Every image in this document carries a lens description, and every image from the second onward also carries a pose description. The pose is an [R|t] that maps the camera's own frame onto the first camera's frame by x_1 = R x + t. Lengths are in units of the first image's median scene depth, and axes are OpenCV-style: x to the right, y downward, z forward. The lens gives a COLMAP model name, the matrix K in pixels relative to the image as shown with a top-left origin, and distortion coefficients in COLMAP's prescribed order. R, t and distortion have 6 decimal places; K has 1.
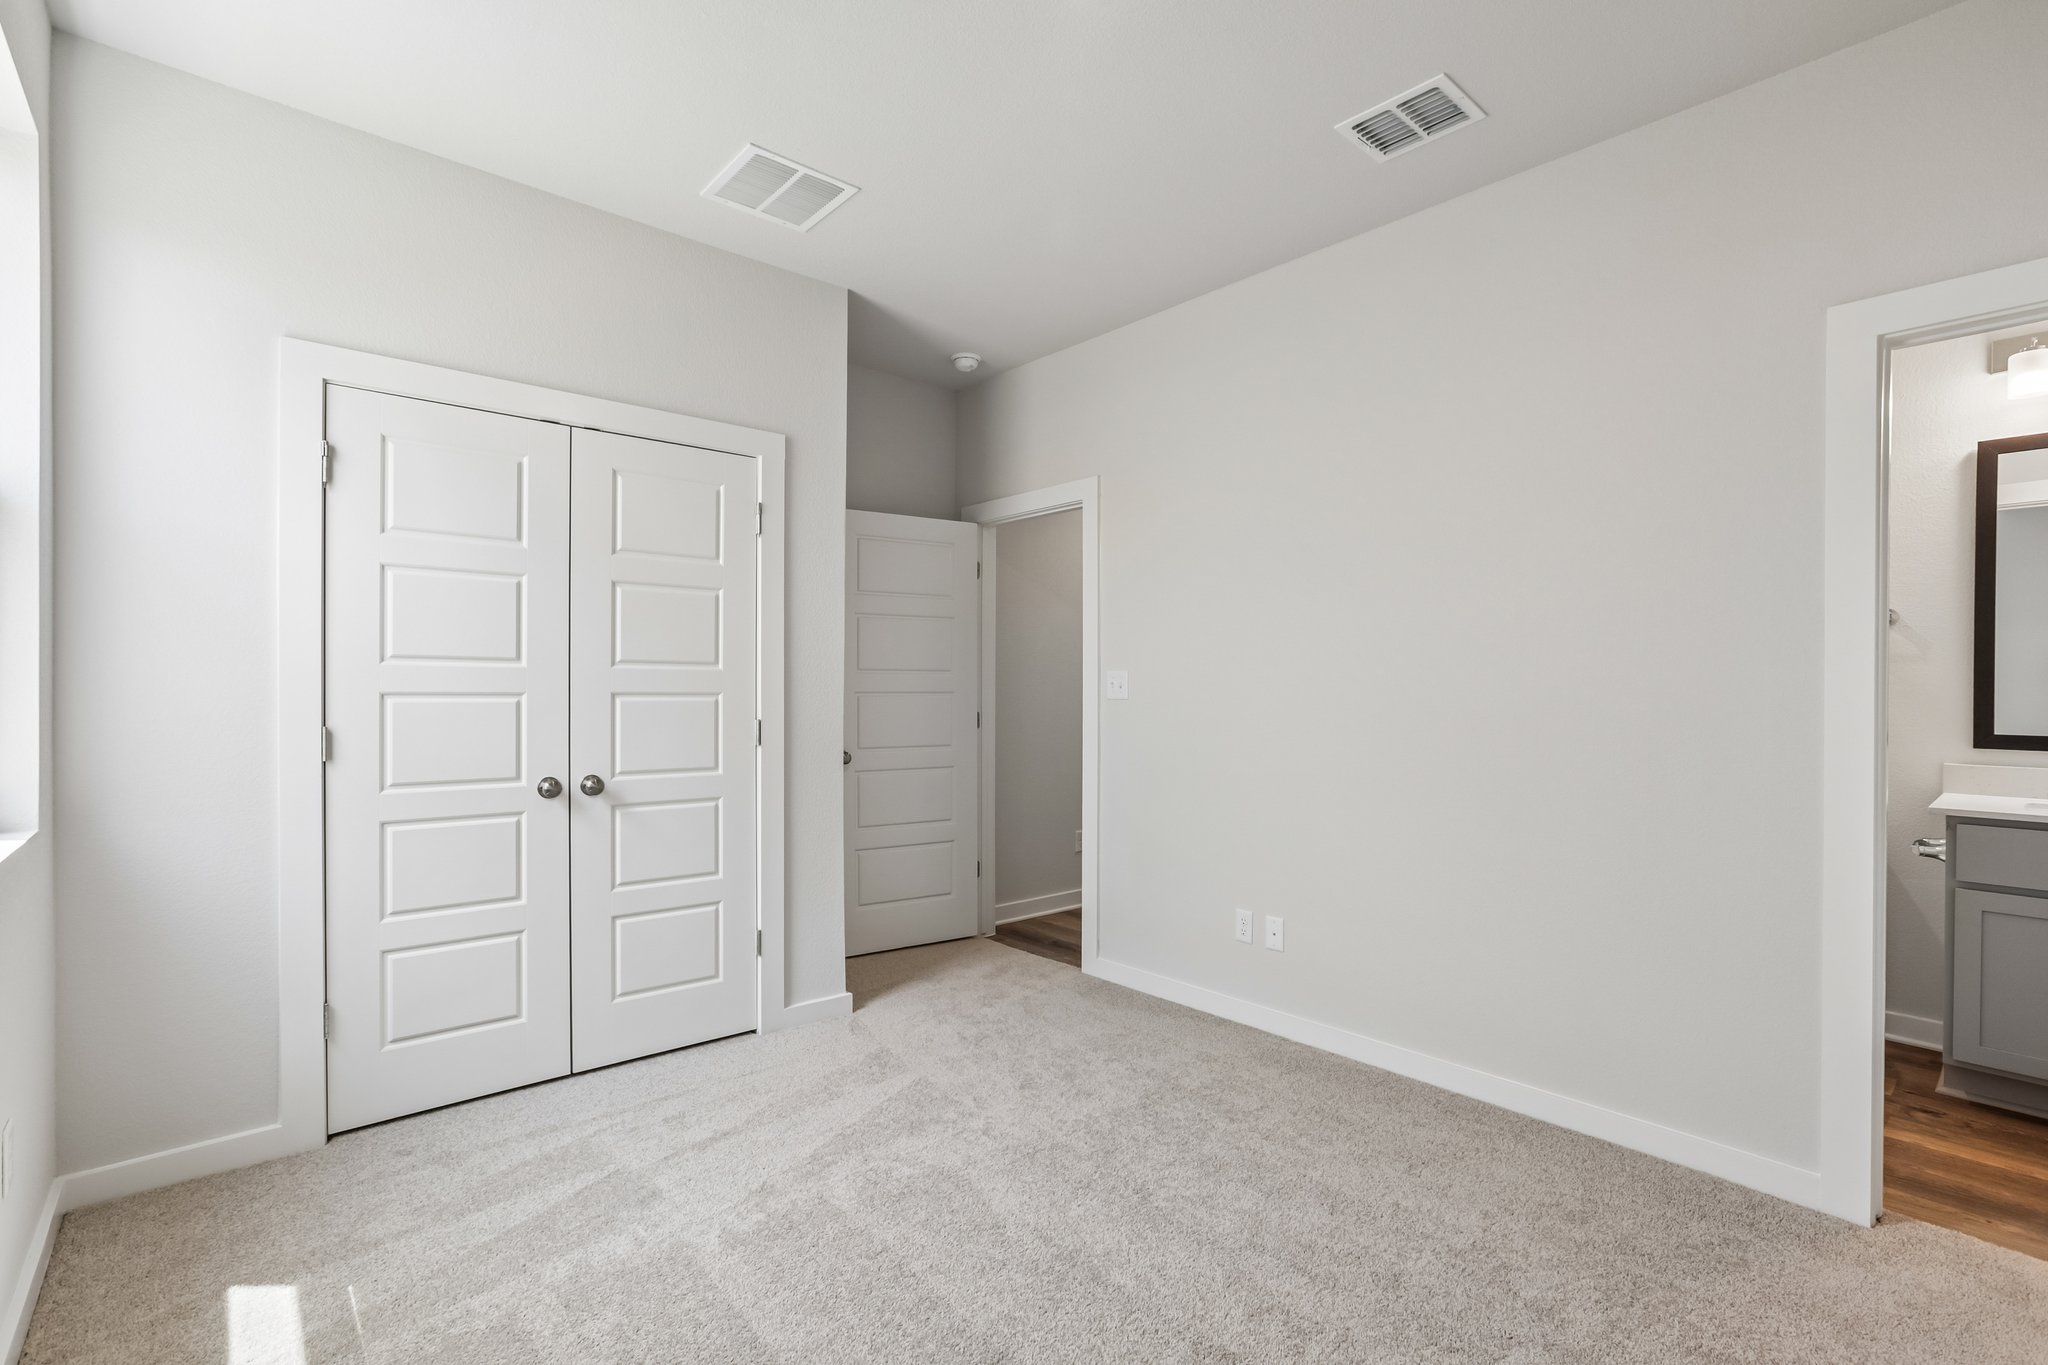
lens RADIAL K [[922.4, 0, 1020.9], [0, 922.4, 695.8], [0, 0, 1]] dist [-0.027596, 0.009486]
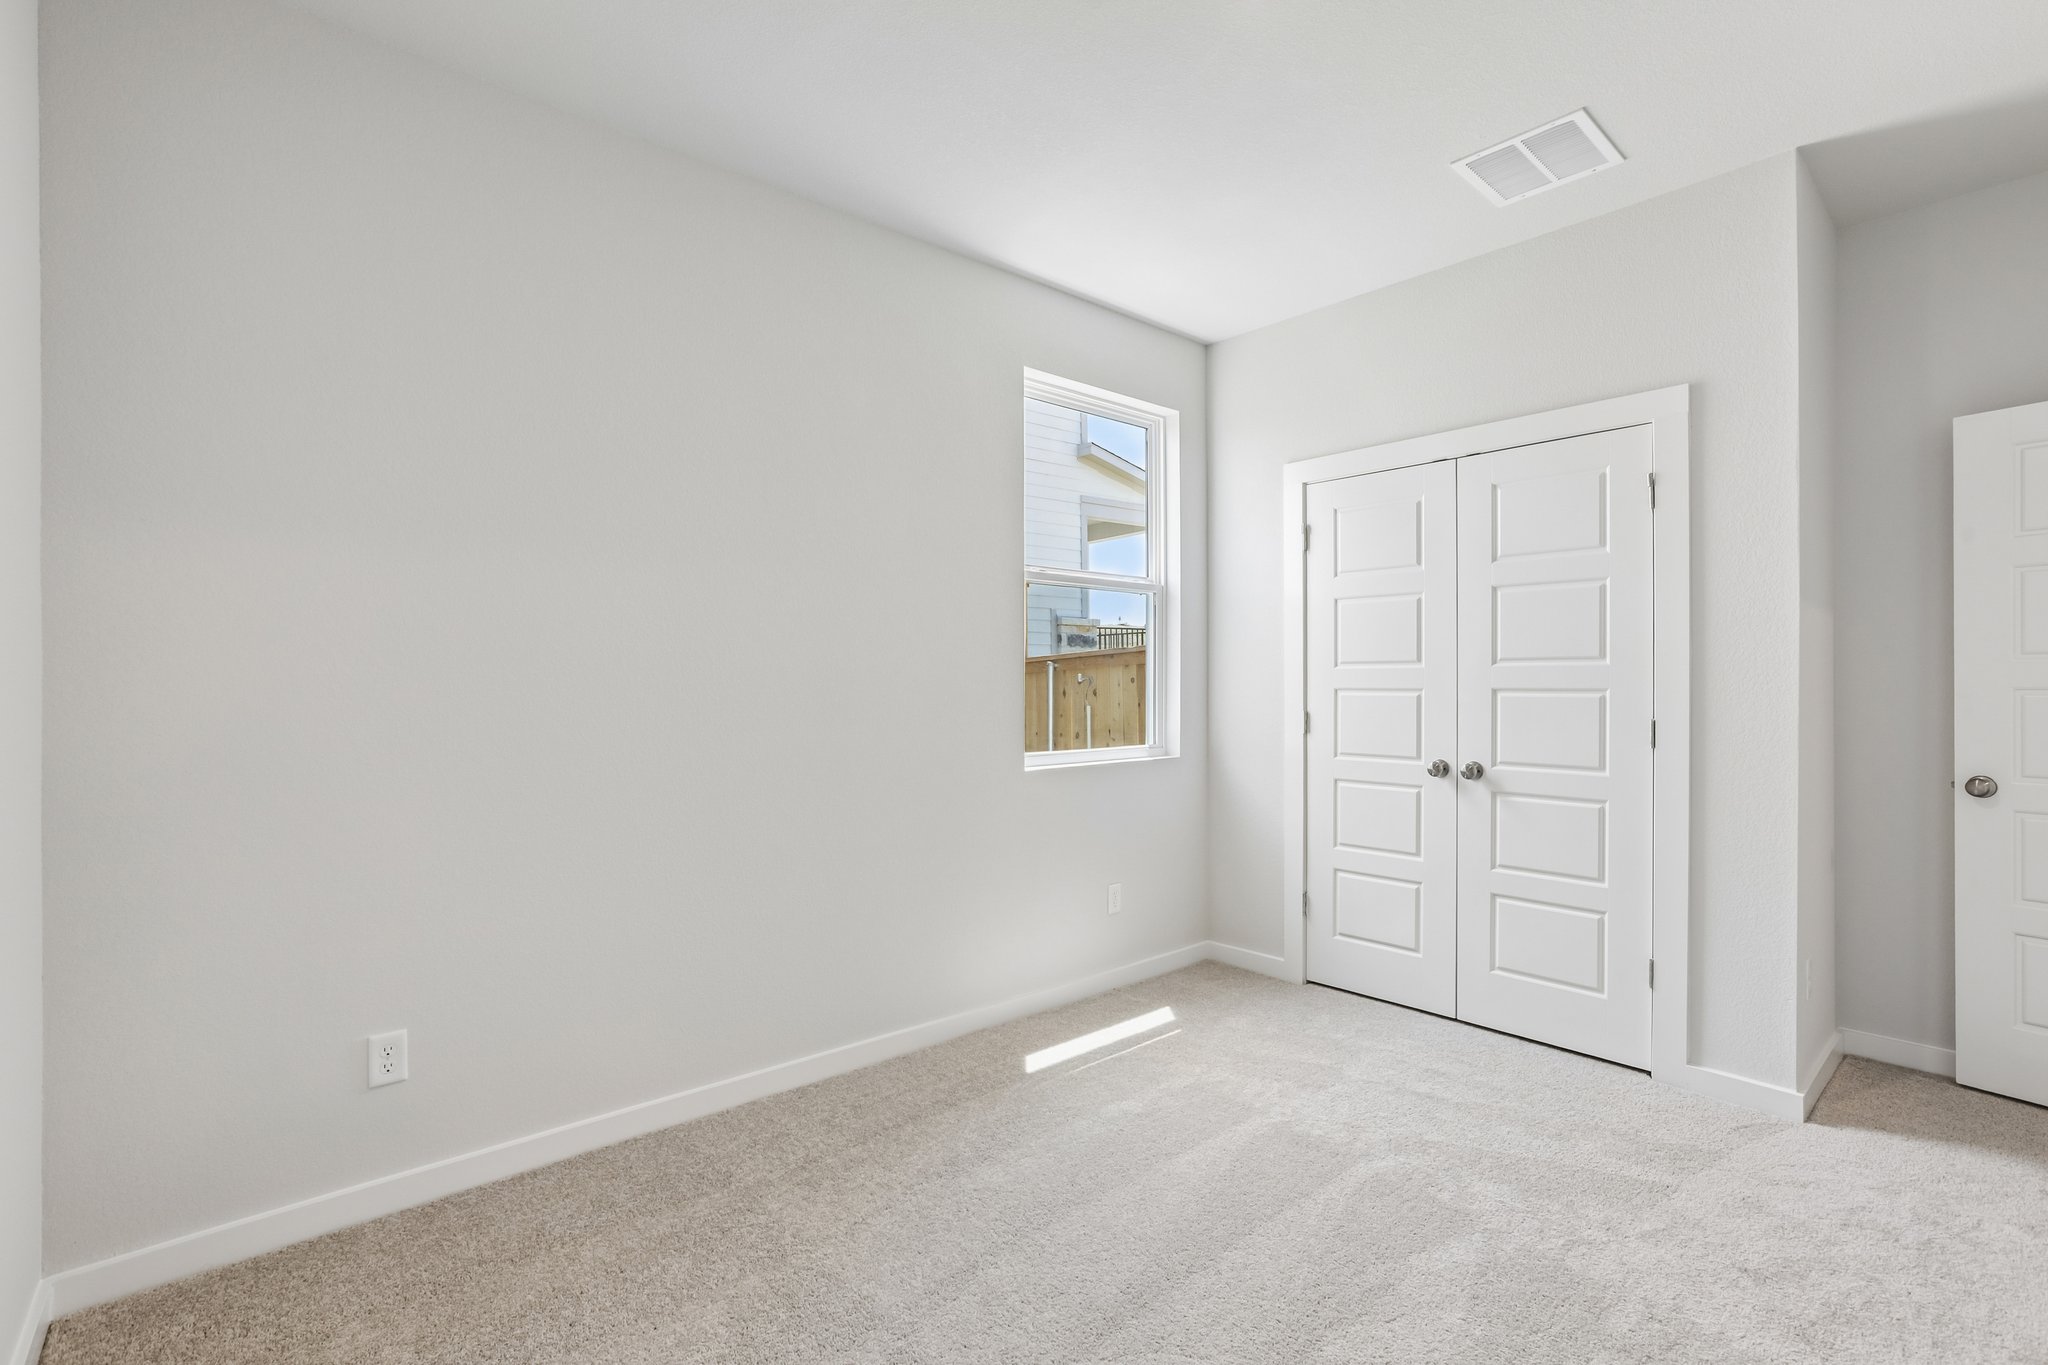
lens RADIAL K [[922.4, 0, 1033.4], [0, 922.4, 680.1], [0, 0, 1]] dist [-0.027596, 0.009486]
pose [[0.007500, -0.005426, -0.999957, 0.662389], [-0.004093, 0.999977, -0.005457, -0.005205], [0.999963, 0.004134, 0.007478, 0.457873]]
